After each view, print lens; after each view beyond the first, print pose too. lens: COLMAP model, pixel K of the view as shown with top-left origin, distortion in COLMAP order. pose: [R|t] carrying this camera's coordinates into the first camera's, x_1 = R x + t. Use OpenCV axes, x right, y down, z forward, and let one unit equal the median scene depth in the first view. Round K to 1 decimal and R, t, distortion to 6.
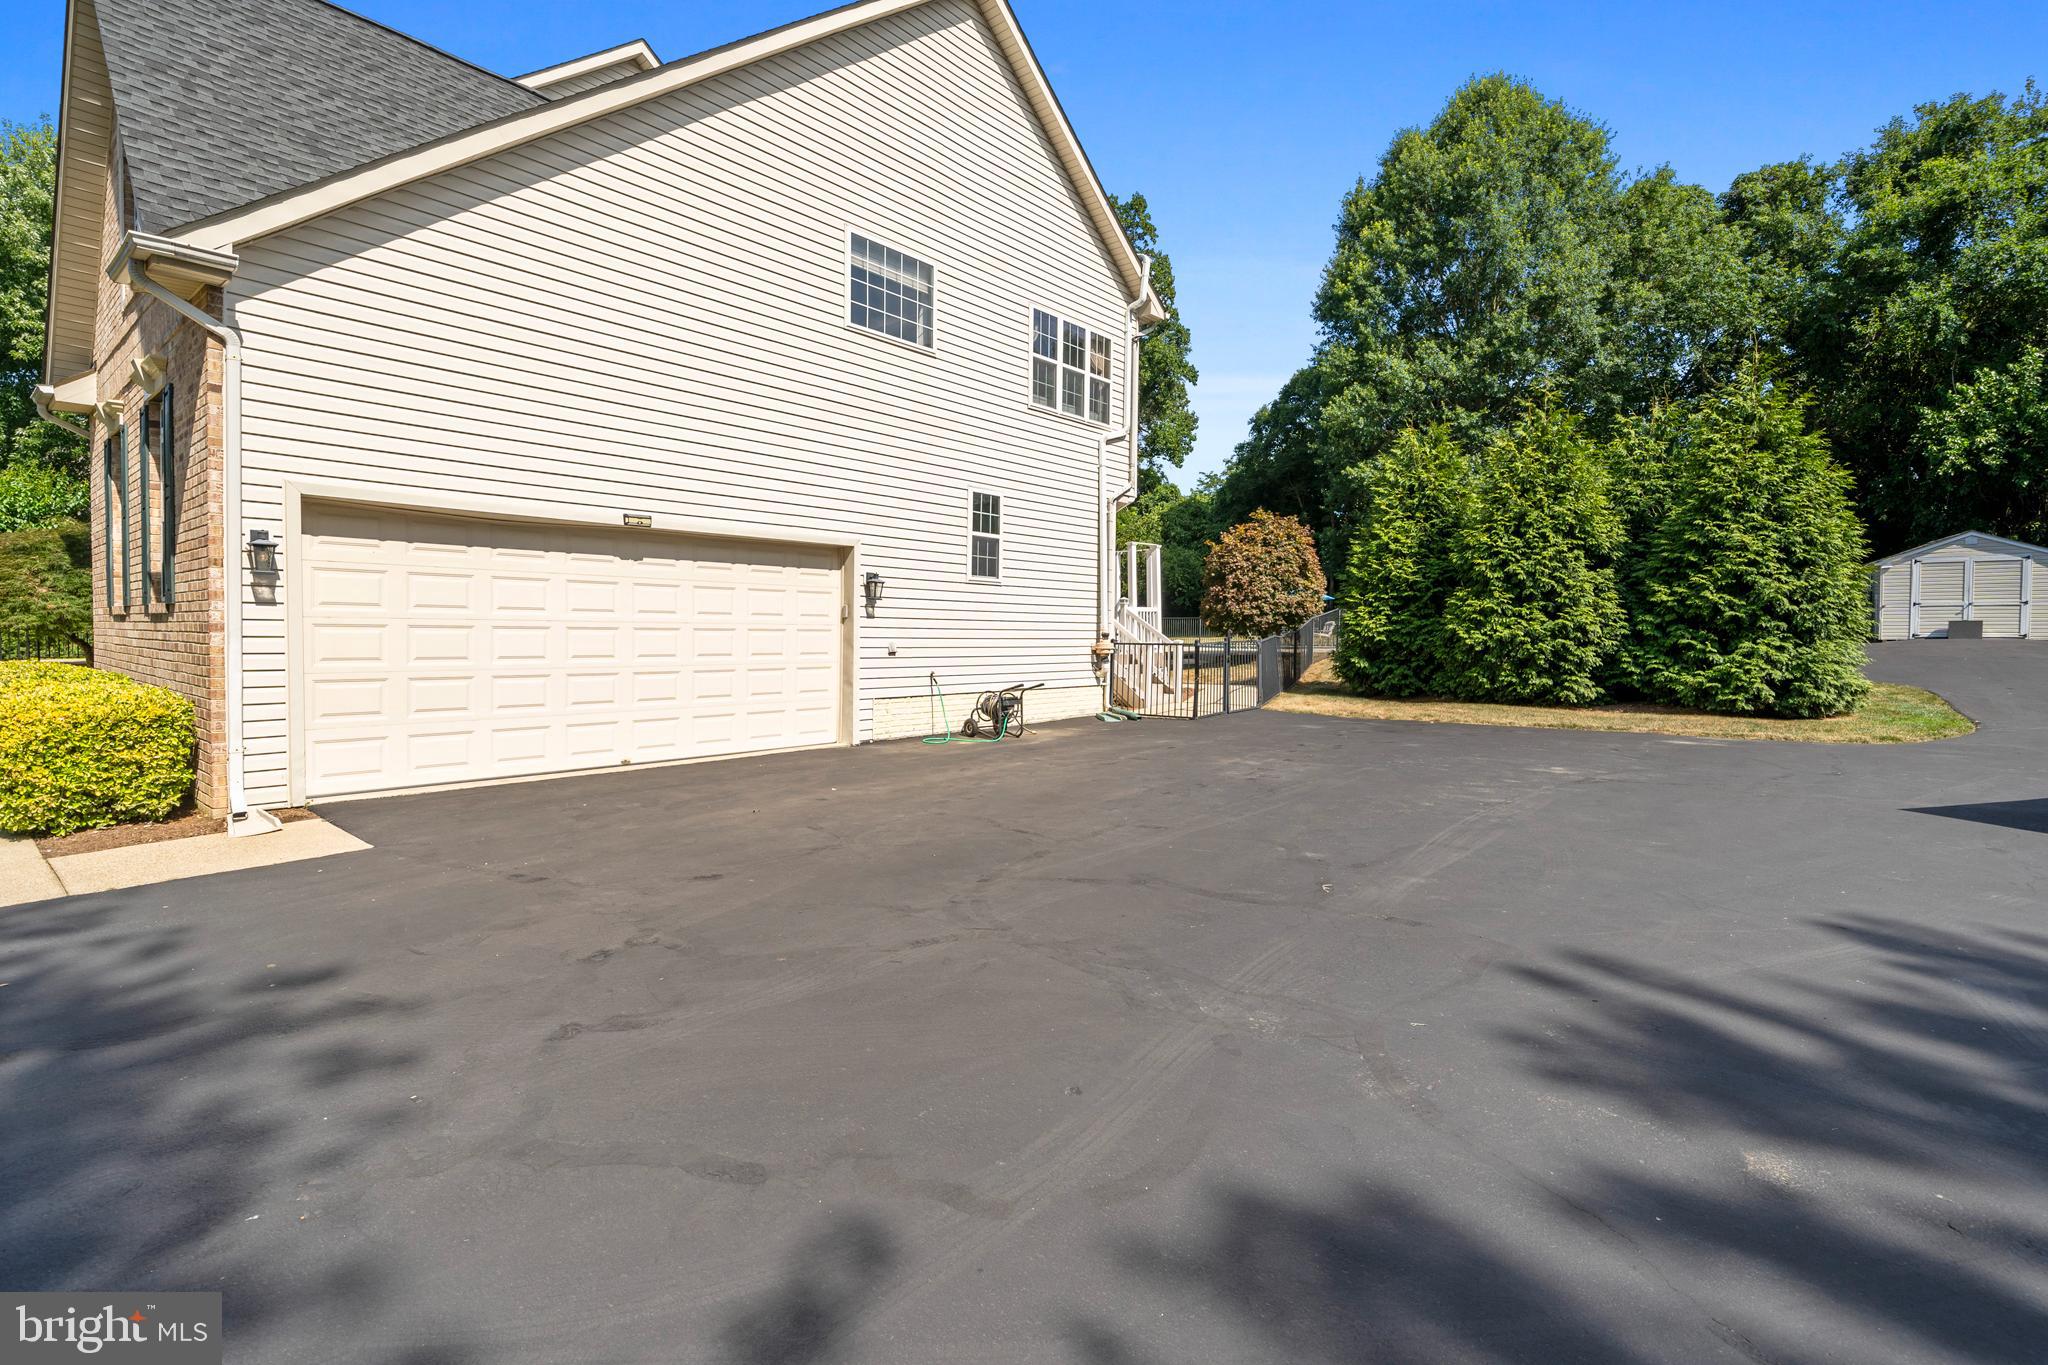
lens RADIAL K [[951.3, 0, 1021.1], [0, 951.3, 659.5], [0, 0, 1]] dist [0.000128, -0.000060]
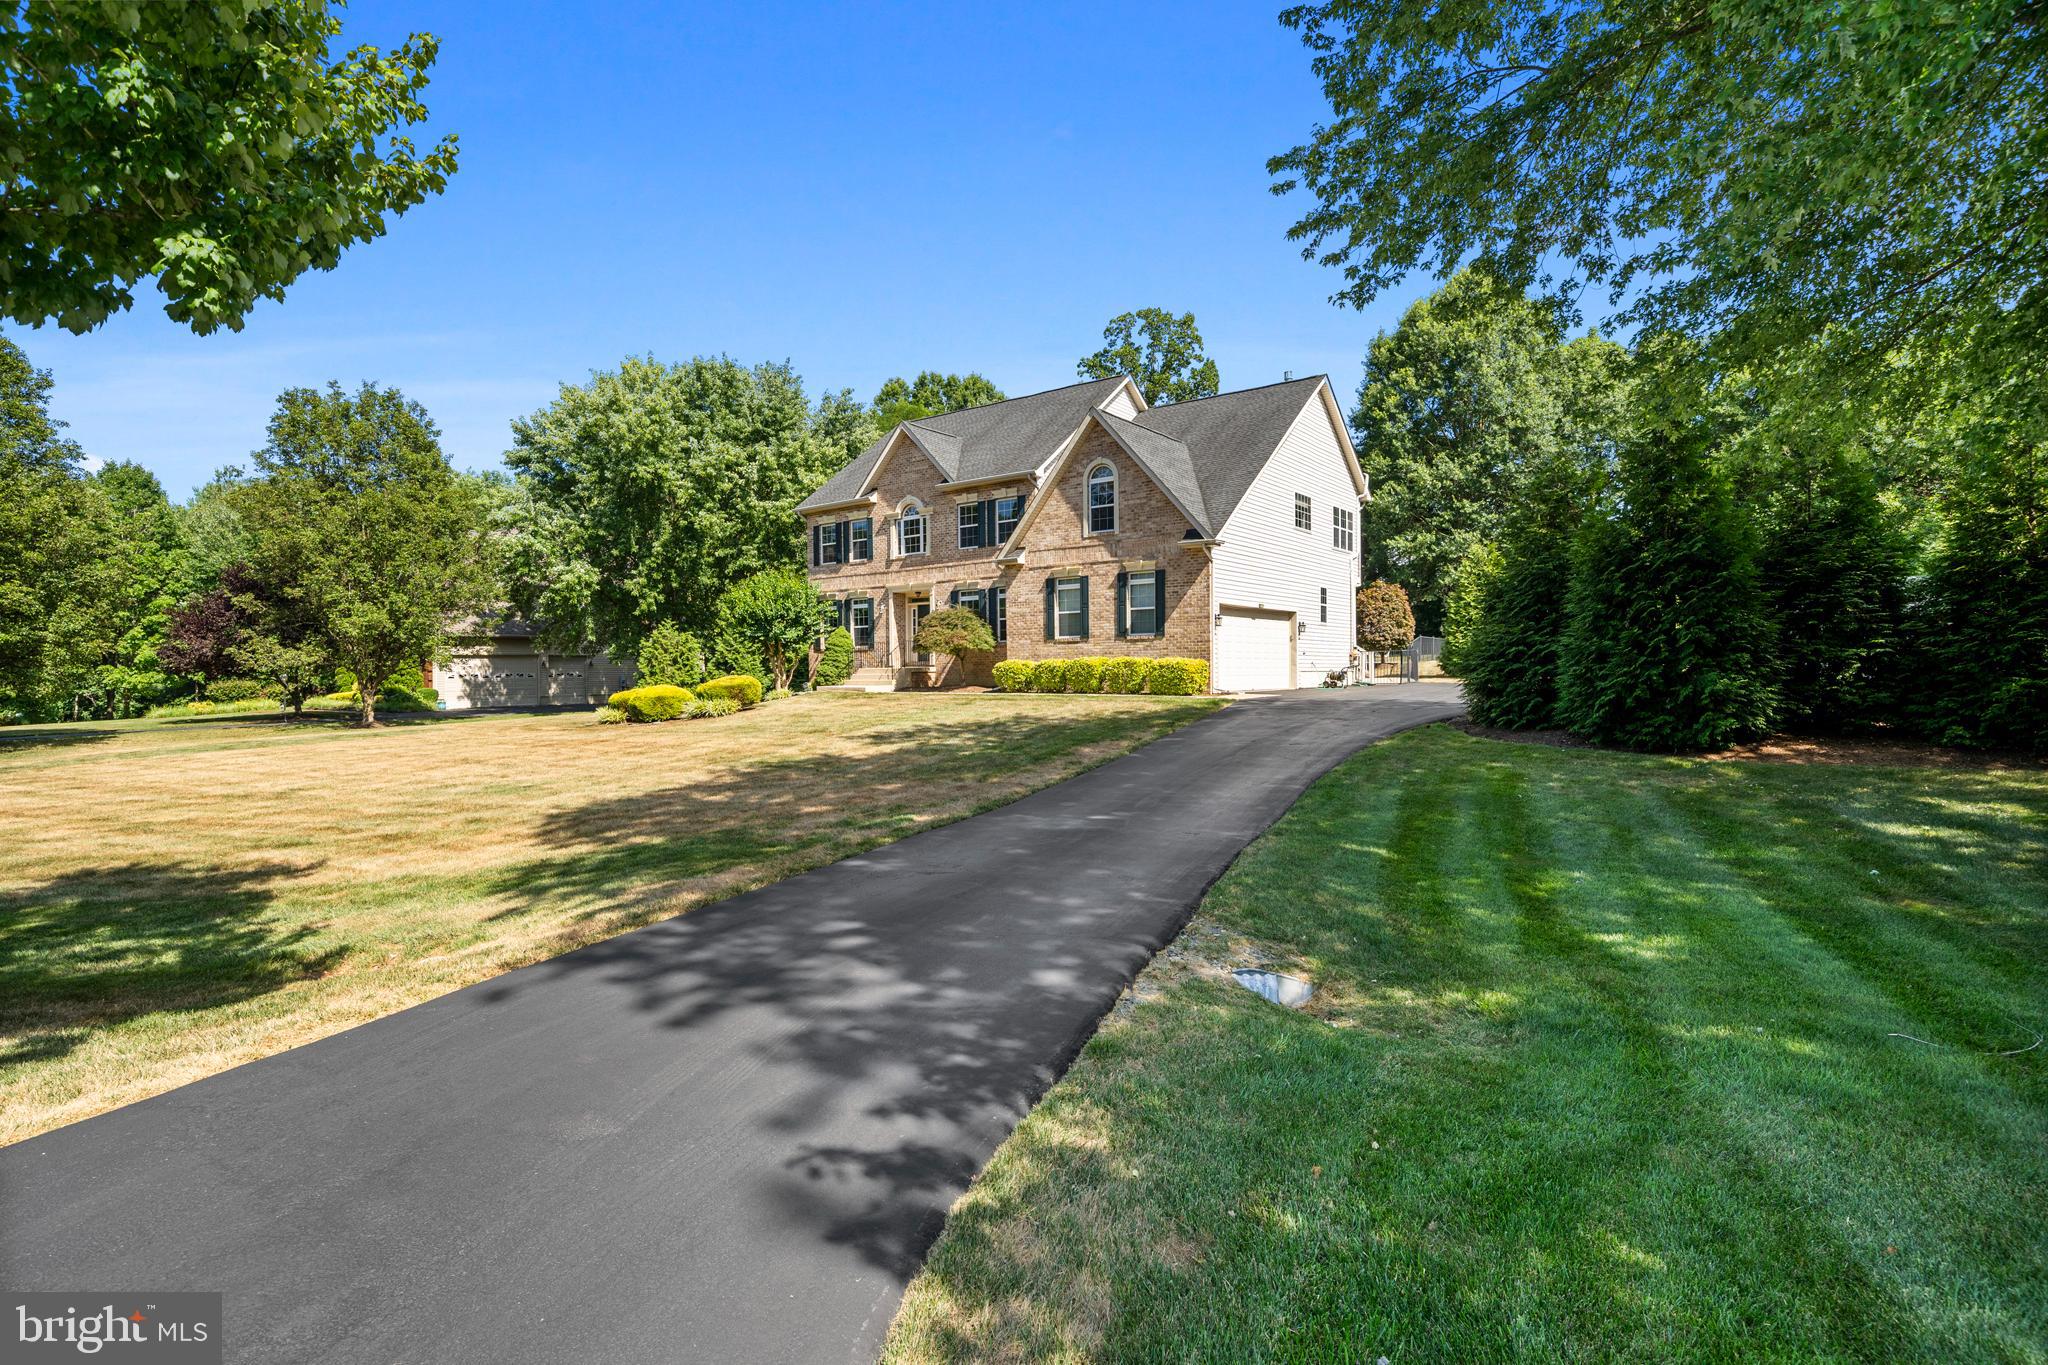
lens RADIAL K [[1009.3, 0, 1024.0], [0, 1009.3, 682.5], [0, 0, 1]] dist [-0.002574, -0.000316]
pose [[0.997495, -0.022696, 0.066992, -0.527577], [0.024250, 0.999453, -0.022472, 0.055849], [-0.066445, 0.024040, 0.997500, -0.802834]]
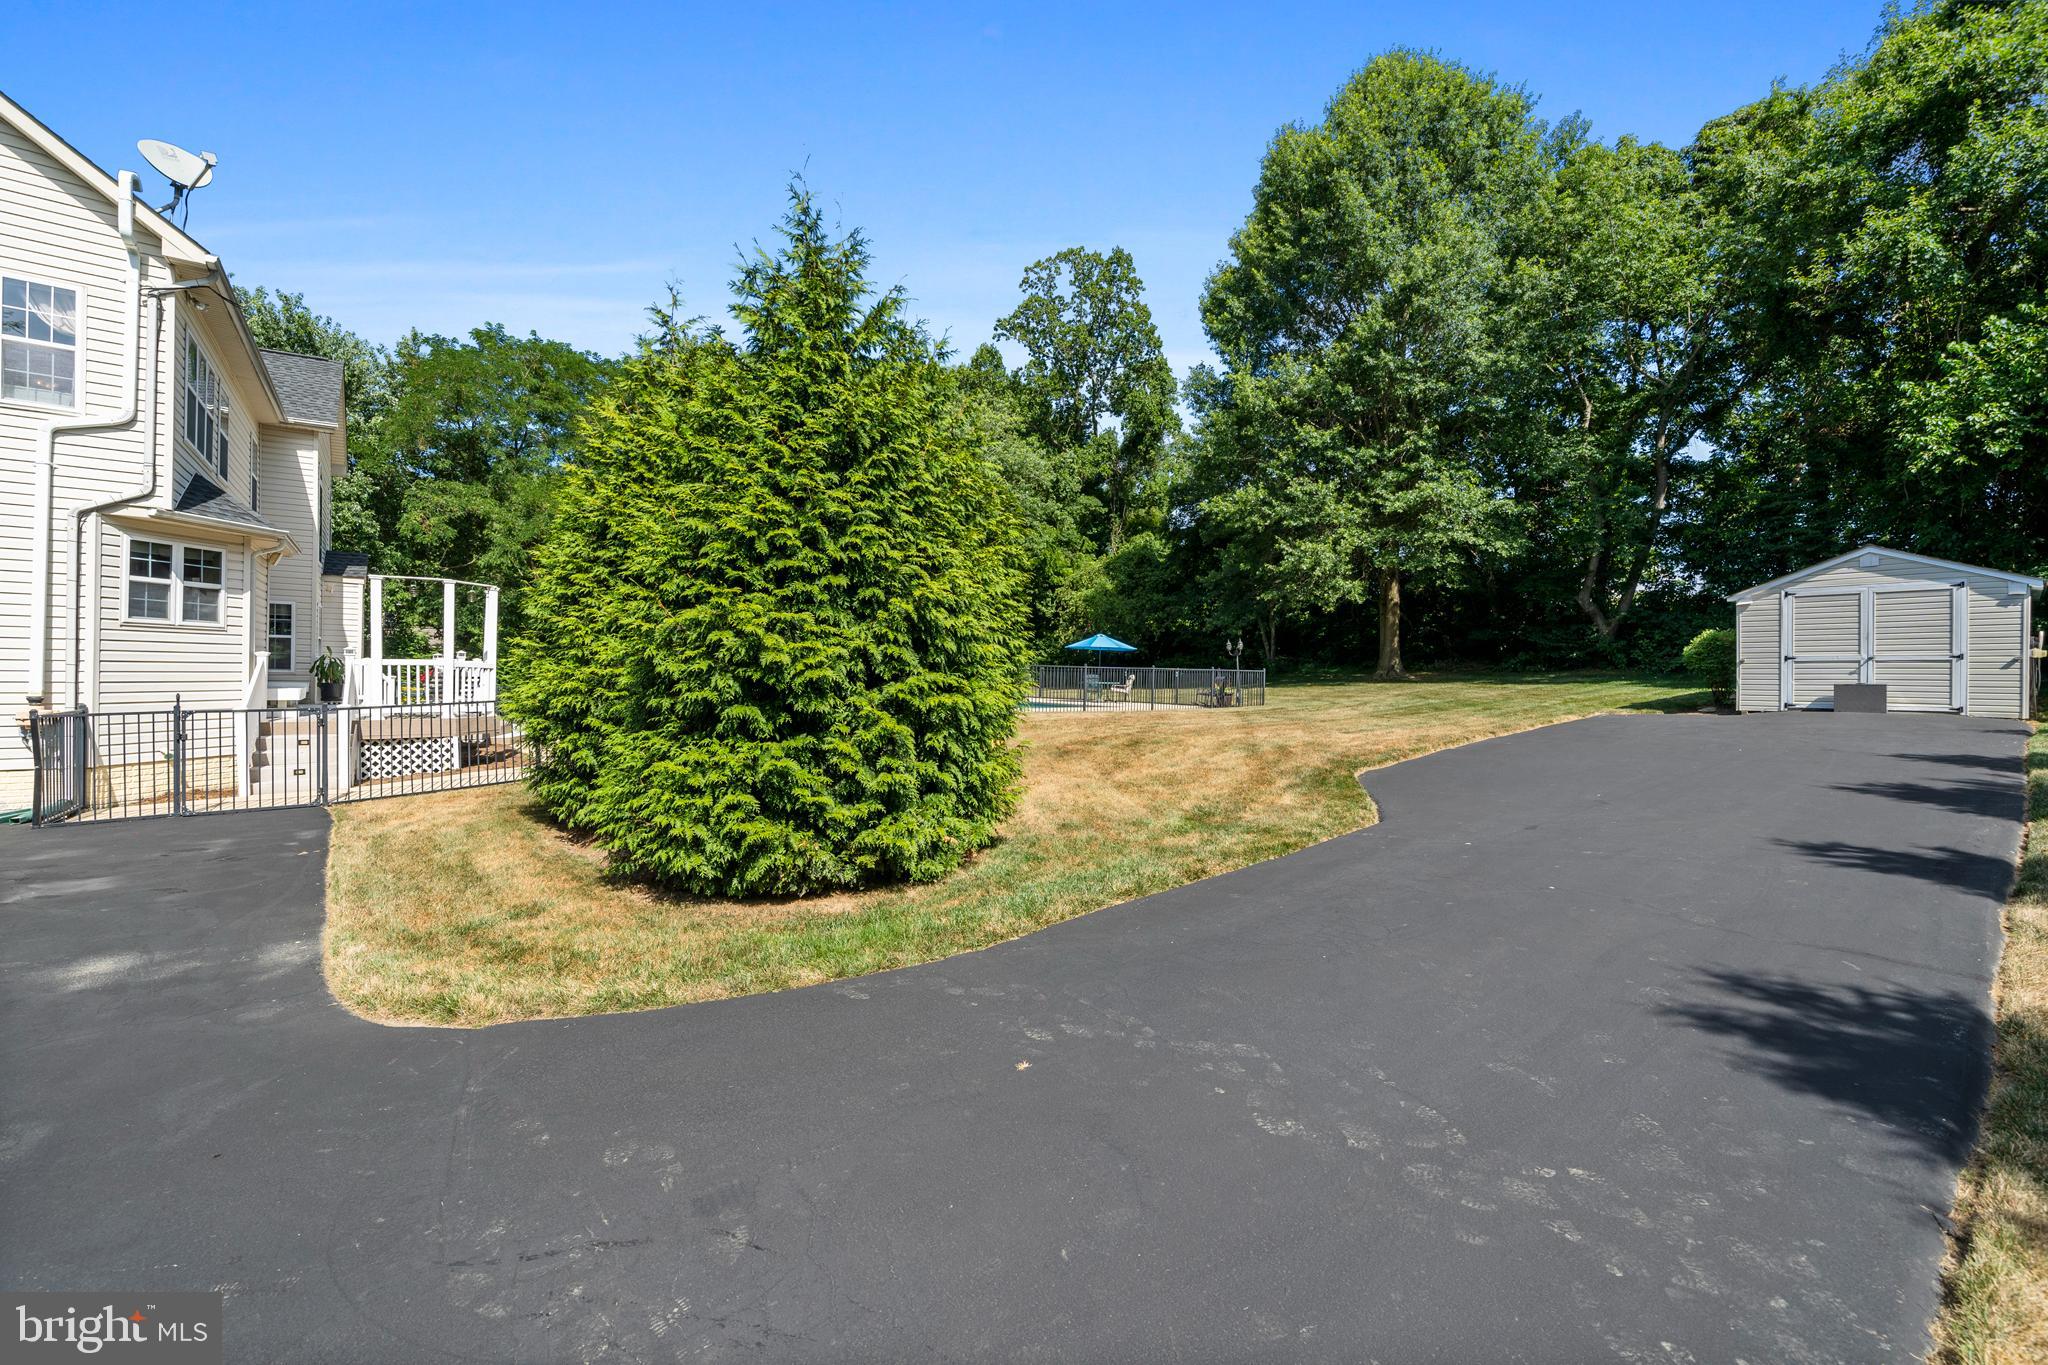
lens RADIAL K [[833.5, 0, 1024.0], [0, 833.5, 682.5], [0, 0, 1]] dist [-0.003752, 0.000238]
pose [[0.976697, 0.009837, -0.214396, 0.599187], [-0.014846, 0.999653, -0.021763, -0.022821], [0.214107, 0.024439, 0.976504, 0.351461]]
